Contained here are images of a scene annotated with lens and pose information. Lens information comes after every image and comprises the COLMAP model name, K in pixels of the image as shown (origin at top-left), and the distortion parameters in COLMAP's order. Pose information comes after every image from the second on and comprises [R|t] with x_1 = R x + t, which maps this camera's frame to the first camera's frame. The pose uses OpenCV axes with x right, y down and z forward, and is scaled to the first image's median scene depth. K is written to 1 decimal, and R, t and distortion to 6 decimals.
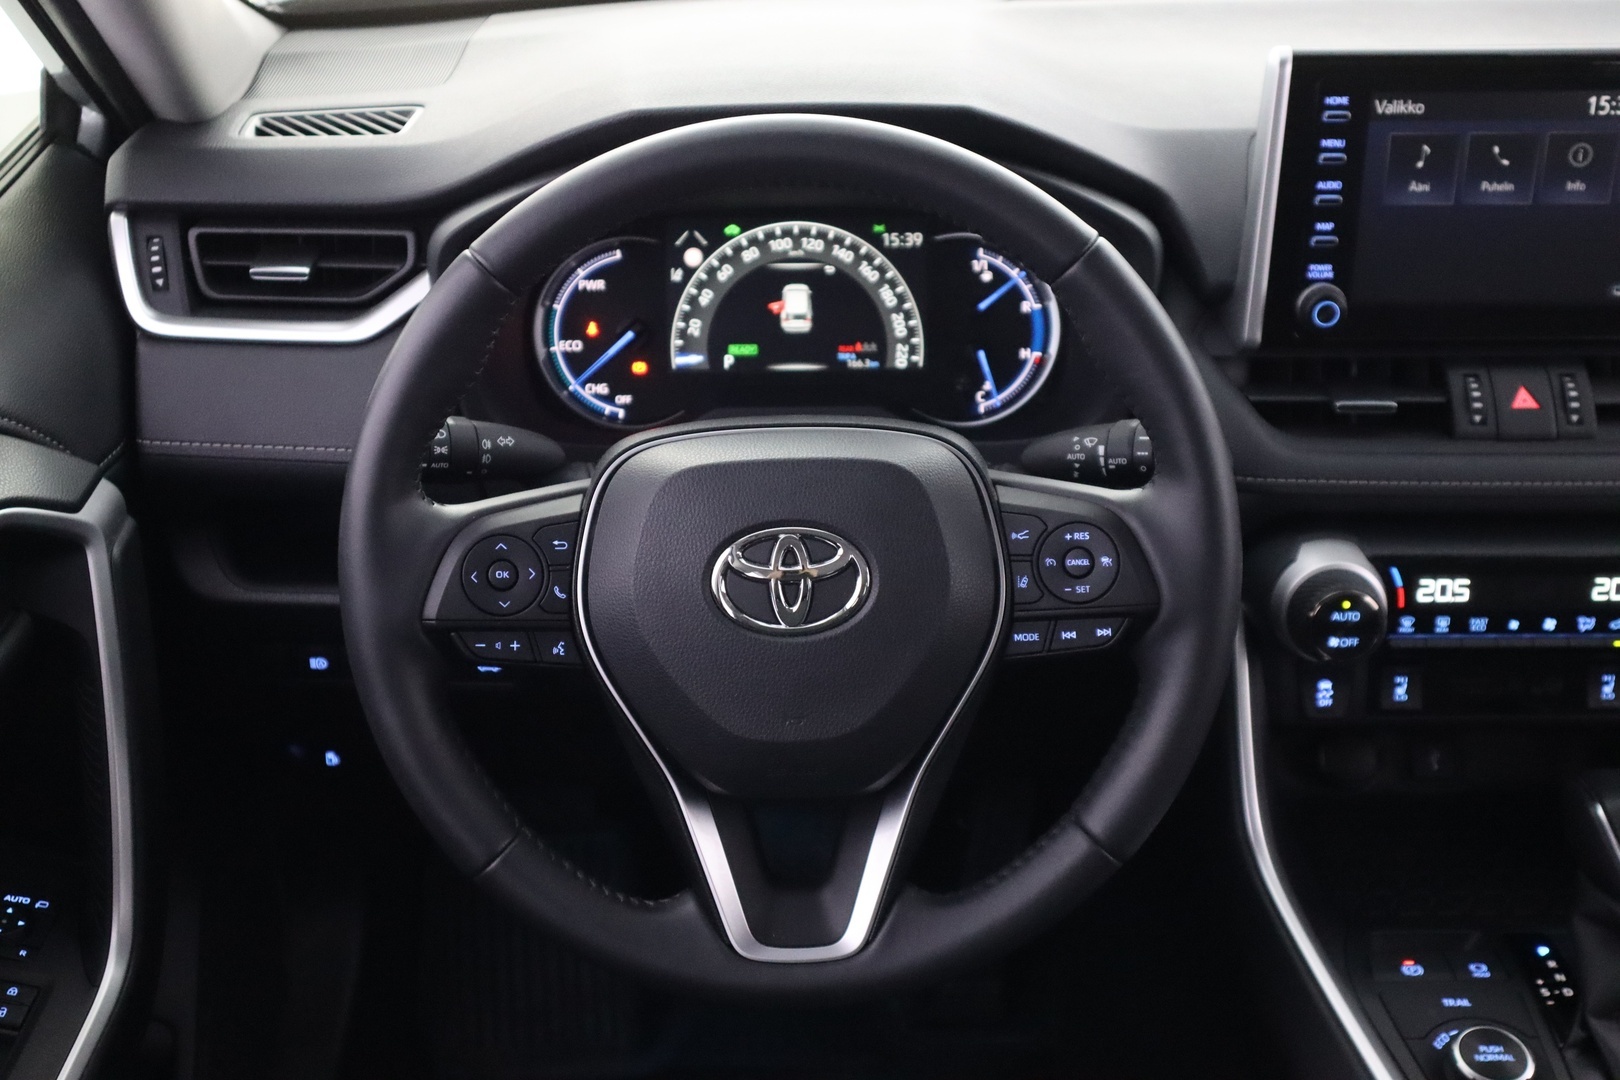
lens RADIAL K [[1967.9, 0, 810.0], [0, 1967.9, 540.0], [0, 0, 1]] dist [0.029226, -0.009888]
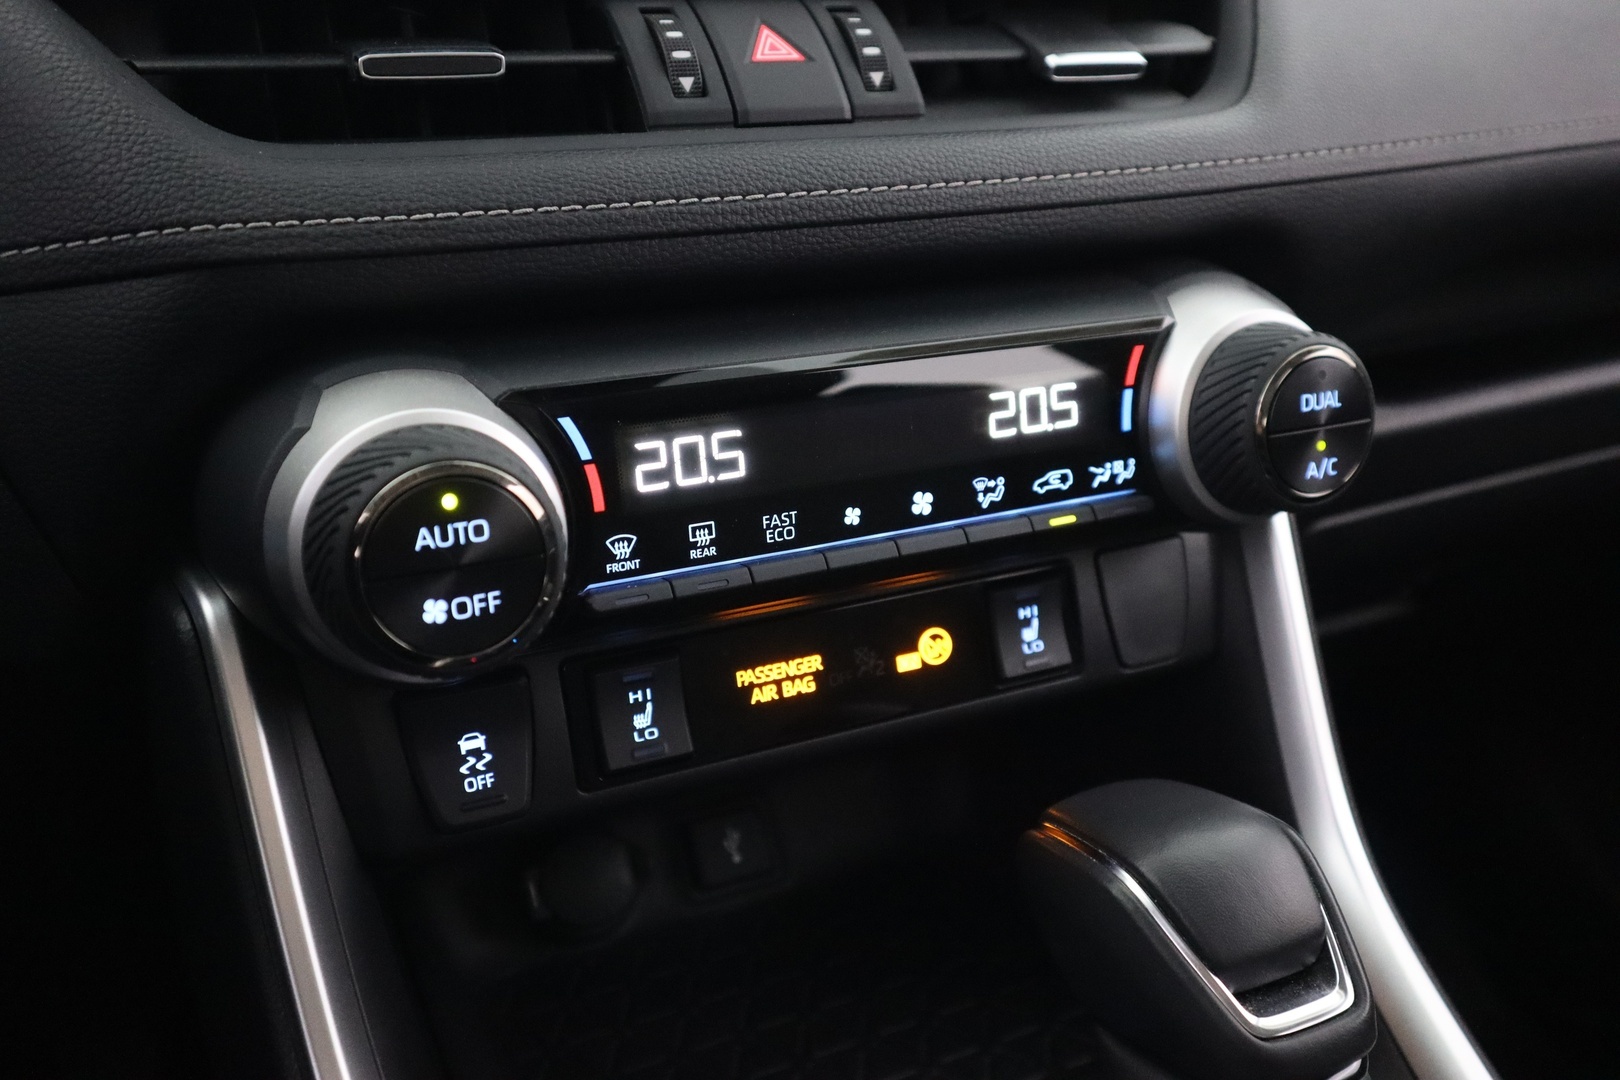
lens RADIAL K [[1490.4, 0, 810.0], [0, 1490.4, 540.0], [0, 0, 1]] dist [-0.001191, -0.000531]
pose [[0.905325, -0.157759, 0.394334, 0.214769], [0.195660, 0.978982, -0.057548, 0.065753], [-0.376967, 0.129255, 0.917163, 0.697007]]
